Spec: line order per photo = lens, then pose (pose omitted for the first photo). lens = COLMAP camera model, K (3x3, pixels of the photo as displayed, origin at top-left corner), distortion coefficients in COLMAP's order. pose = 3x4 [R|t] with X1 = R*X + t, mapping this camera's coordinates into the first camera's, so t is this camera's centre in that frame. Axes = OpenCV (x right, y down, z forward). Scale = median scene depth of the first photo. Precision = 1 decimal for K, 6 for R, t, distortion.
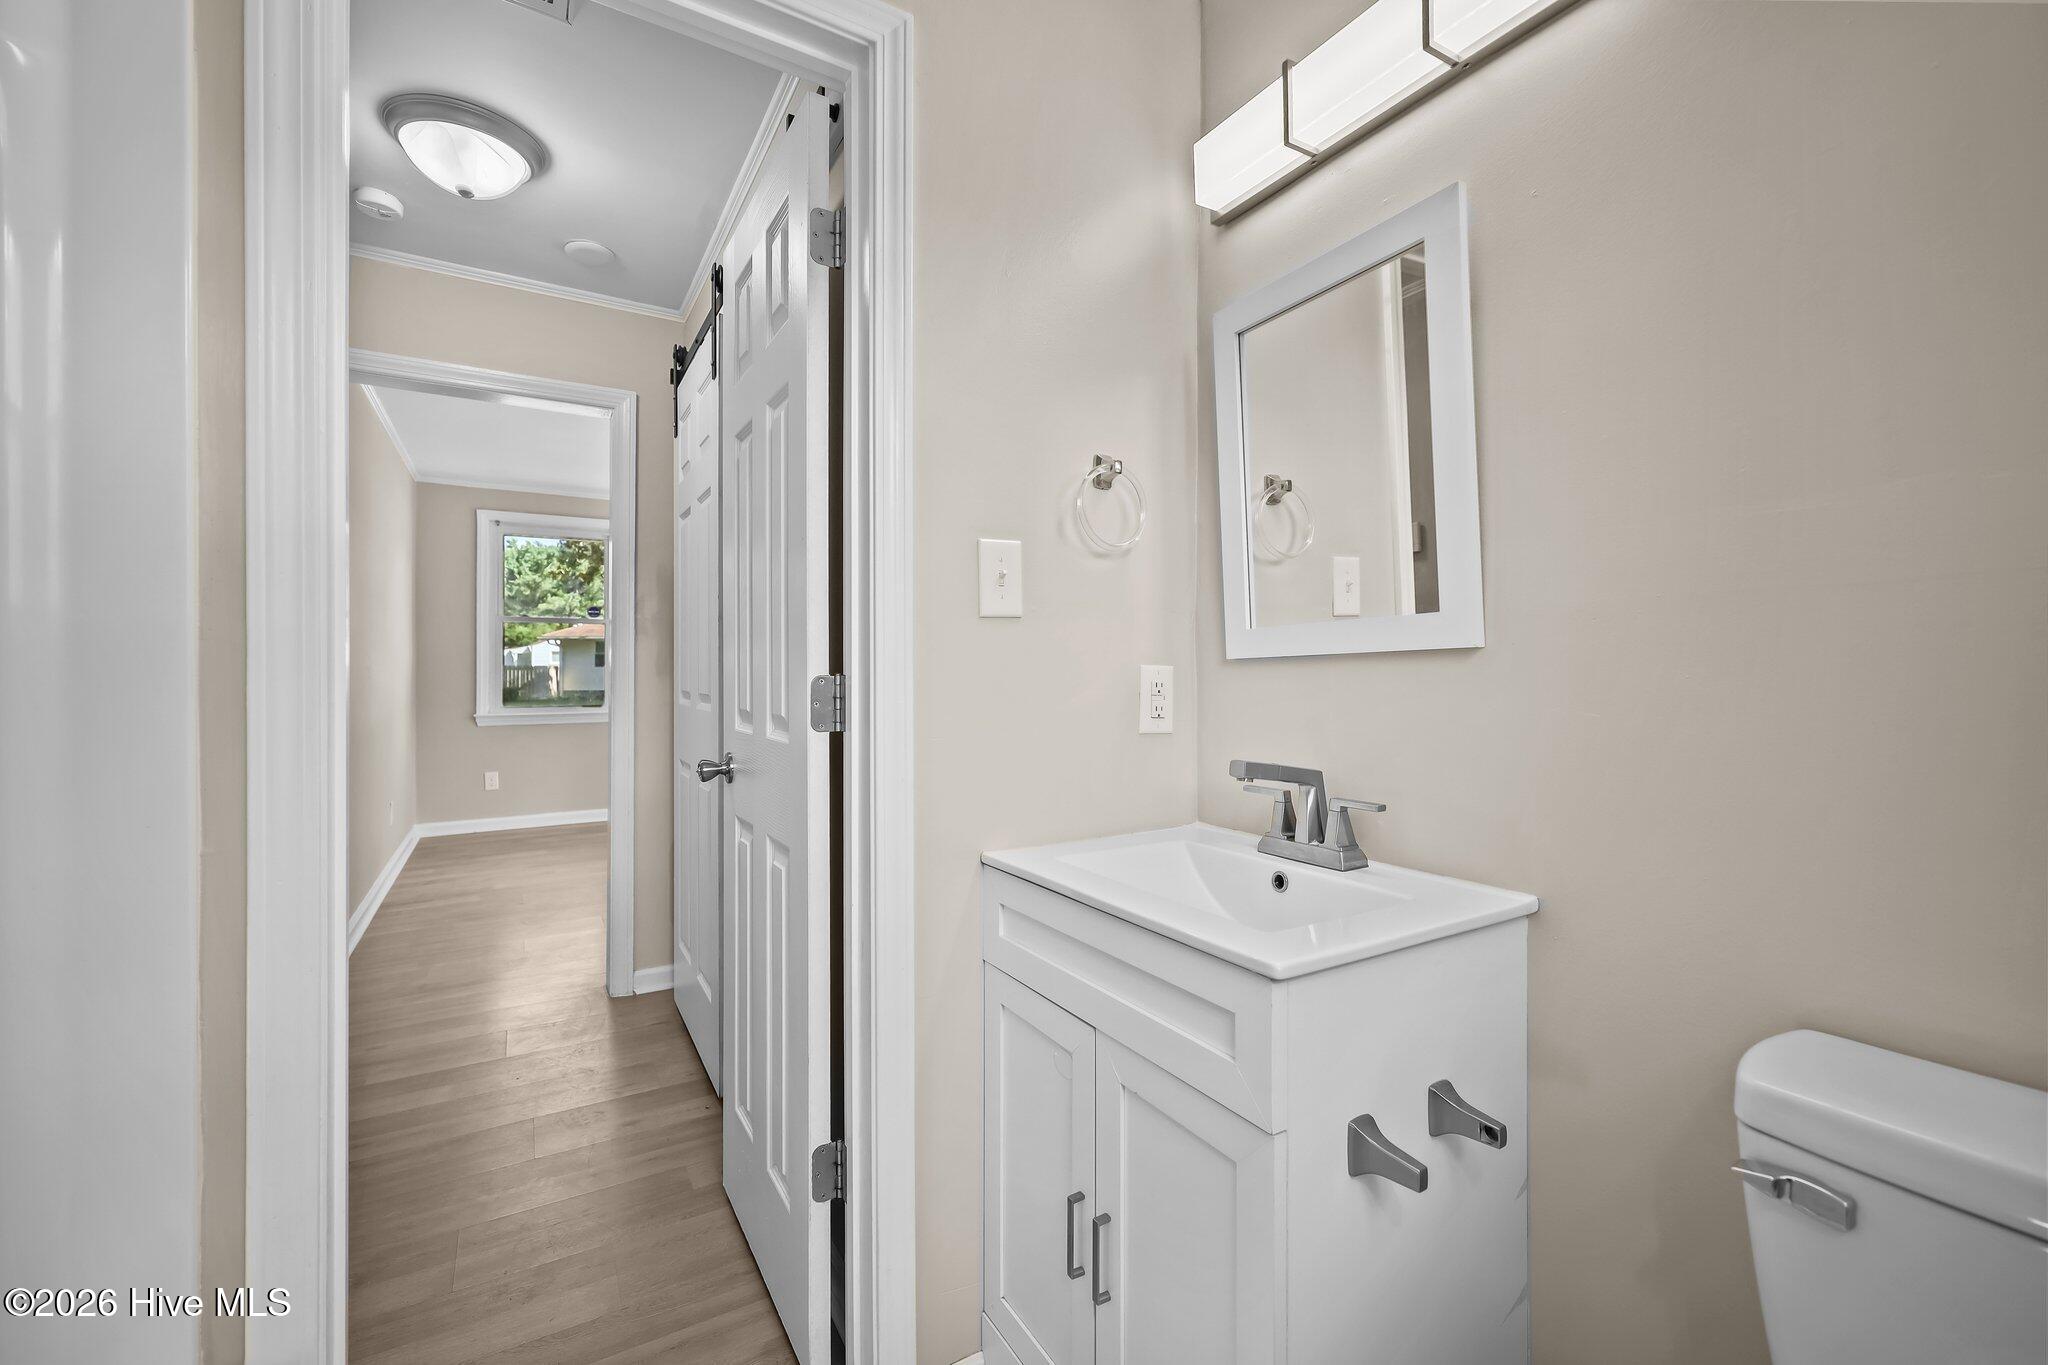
lens RADIAL K [[827.0, 0, 1031.9], [0, 827.0, 671.9], [0, 0, 1]] dist [-0.000534, -0.000132]
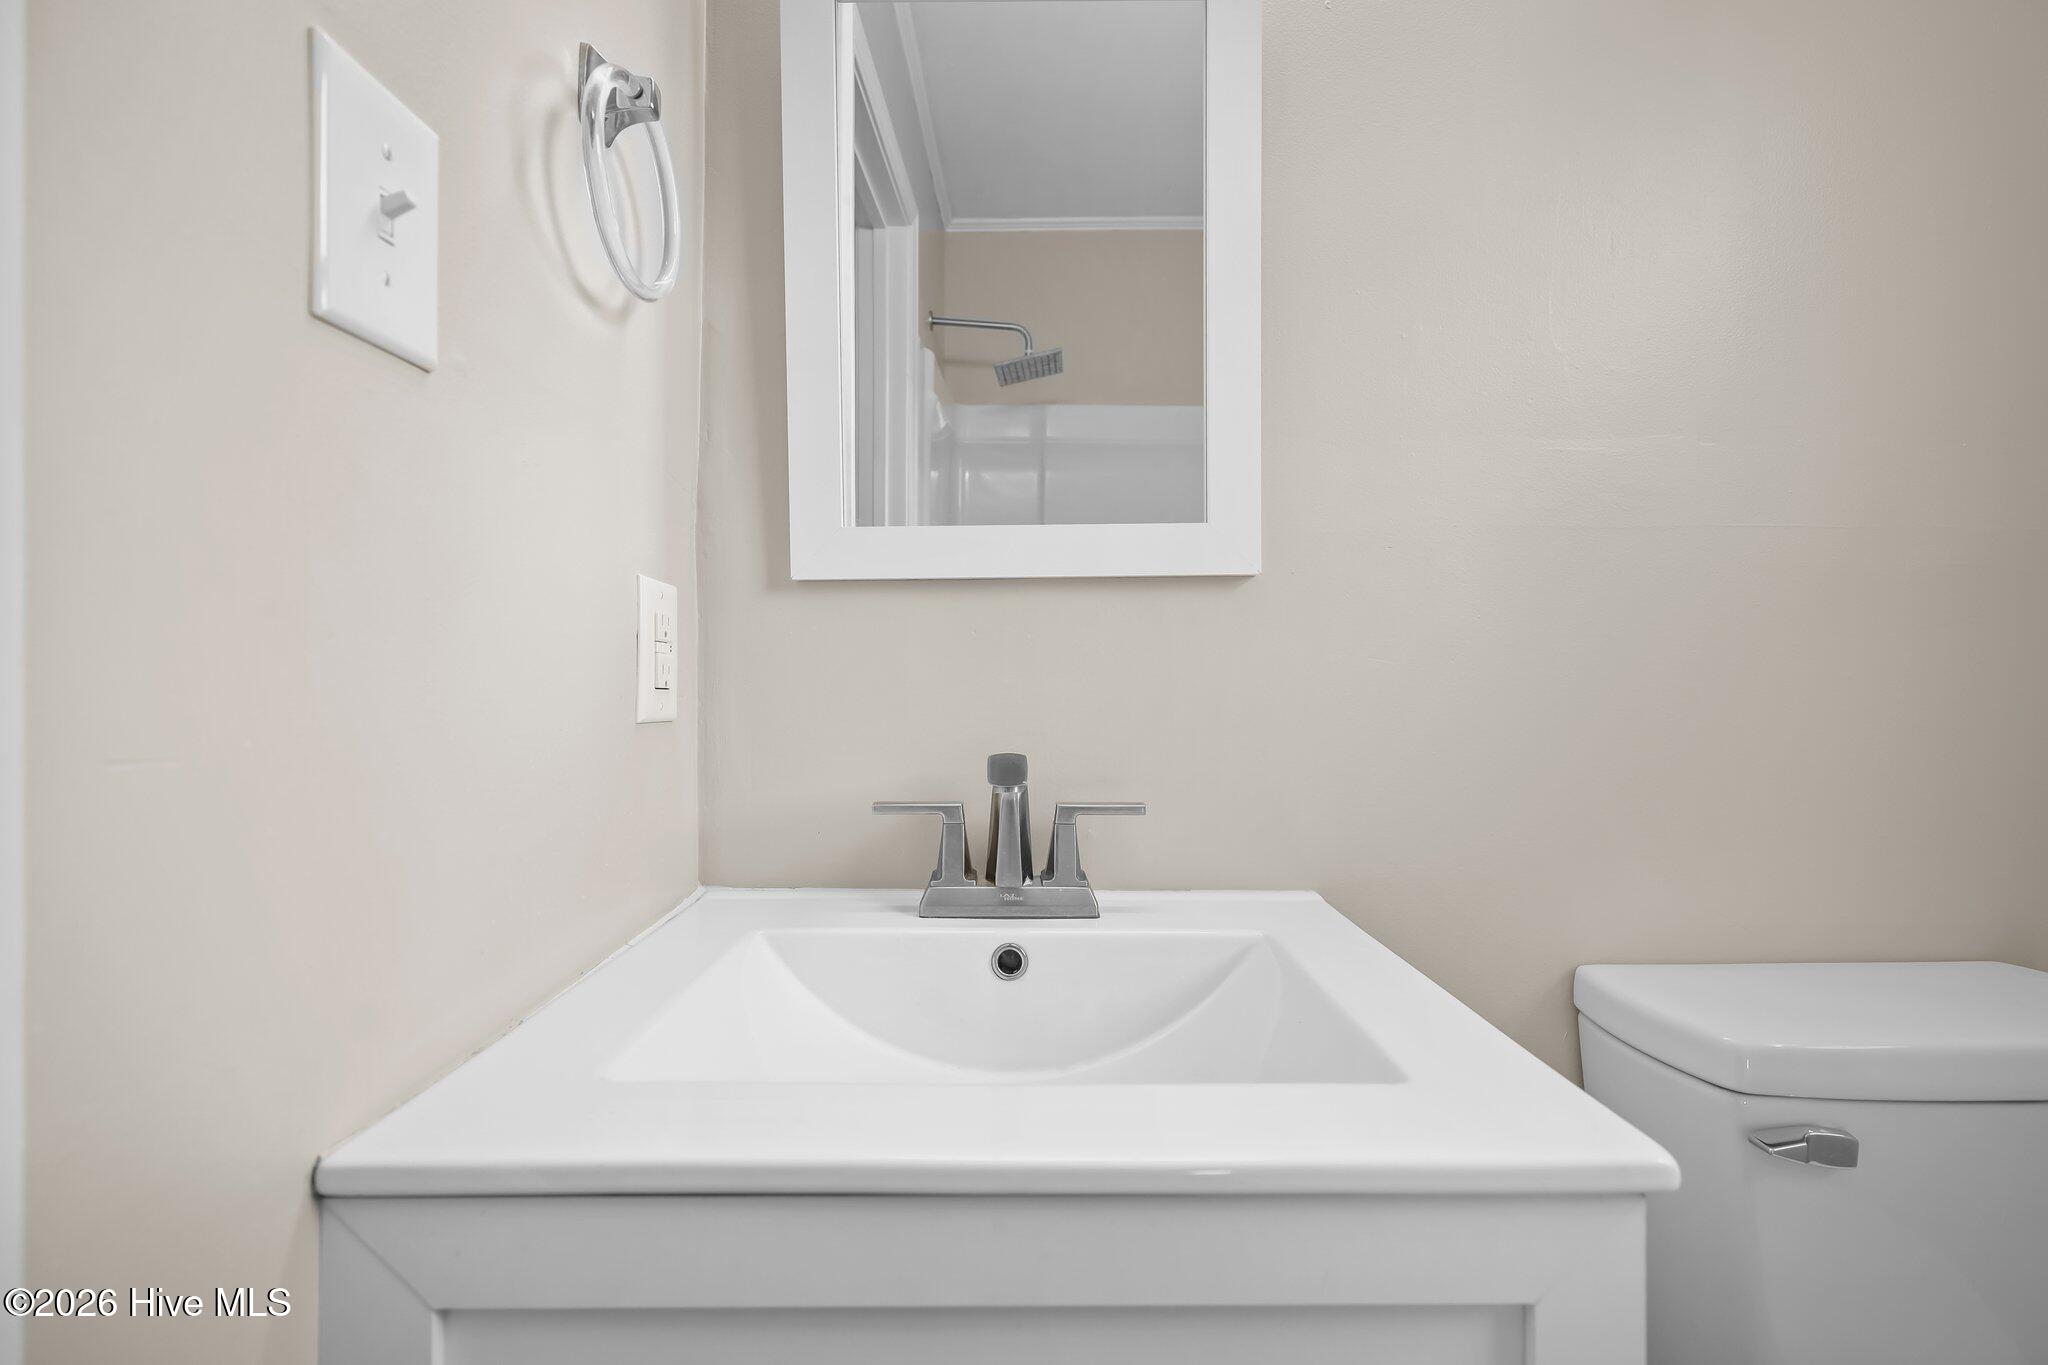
lens RADIAL K [[840.3, 0, 1052.4], [0, 840.3, 682.1], [0, 0, 1]] dist [-0.008144, -0.000168]
pose [[0.522936, -0.004520, 0.852360, -0.148660], [-0.009984, 0.999885, 0.011427, 0.044329], [-0.852314, -0.014486, 0.522830, 0.561212]]
